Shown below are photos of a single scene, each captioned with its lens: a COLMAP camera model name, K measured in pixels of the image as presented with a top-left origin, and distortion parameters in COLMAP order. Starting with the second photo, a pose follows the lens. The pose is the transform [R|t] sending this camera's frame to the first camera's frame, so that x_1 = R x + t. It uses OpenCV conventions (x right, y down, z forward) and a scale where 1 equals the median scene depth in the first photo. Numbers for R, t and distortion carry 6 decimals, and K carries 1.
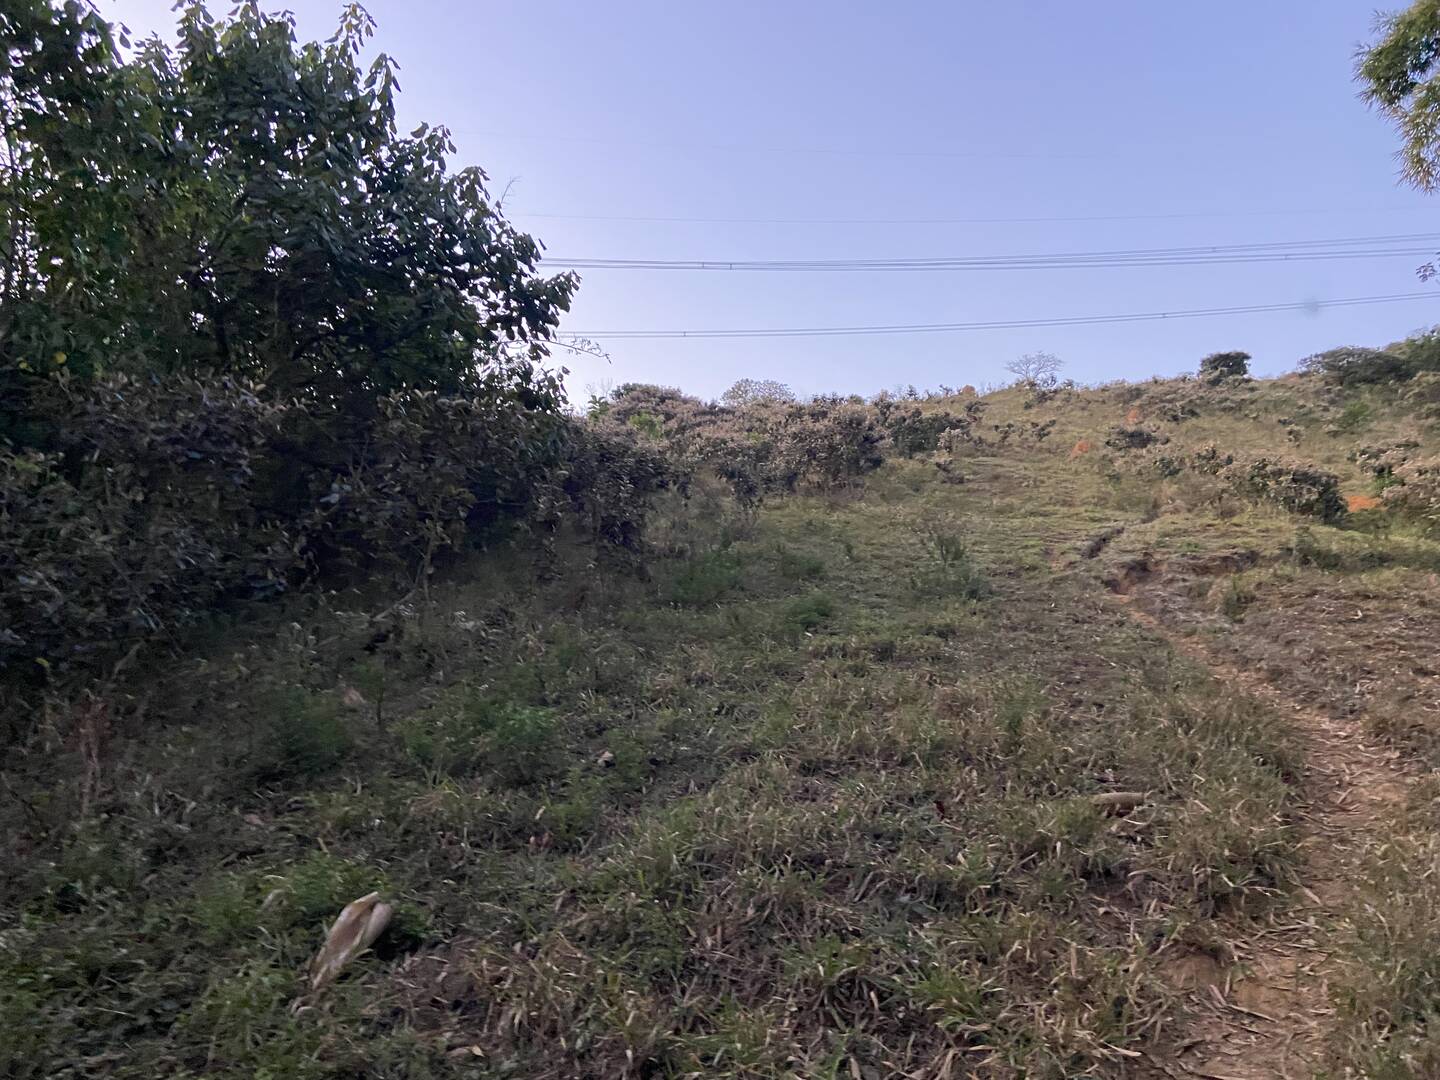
lens RADIAL K [[1080.2, 0, 725.4], [0, 1080.2, 527.2], [0, 0, 1]] dist [0.123393, -0.163895]
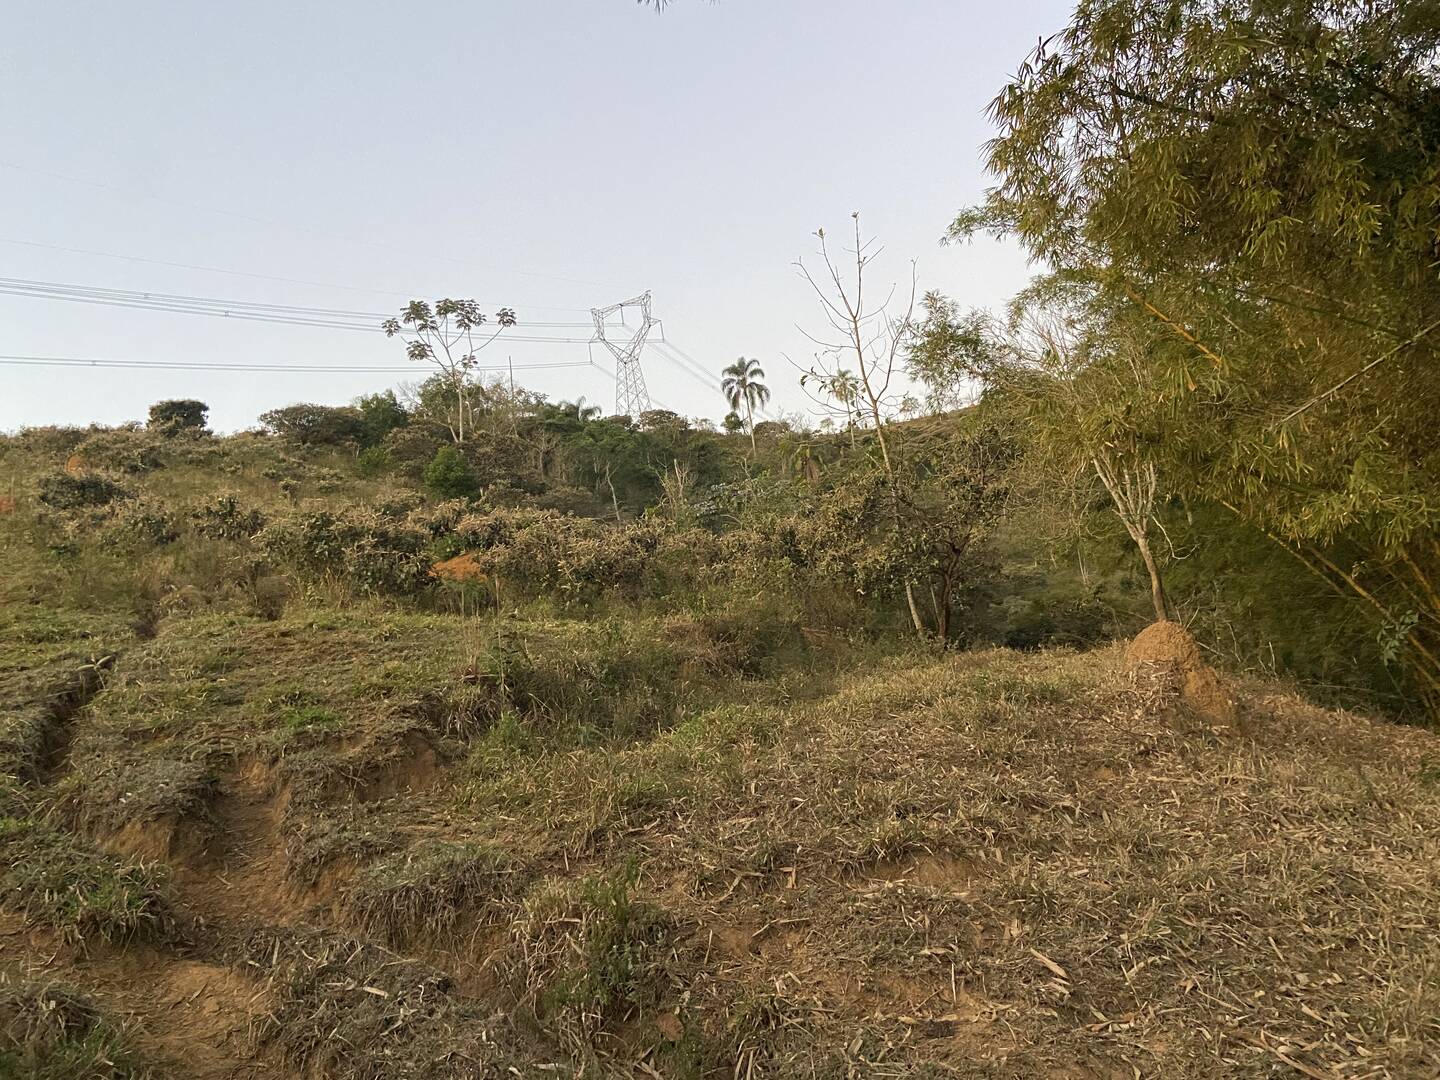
lens RADIAL K [[1080.2, 0, 725.4], [0, 1080.2, 527.2], [0, 0, 1]] dist [0.123393, -0.163895]
pose [[0.624017, -0.027726, 0.780919, 0.057773], [0.074417, 0.996937, -0.024070, -0.008899], [-0.777859, 0.073134, 0.624168, 0.179510]]
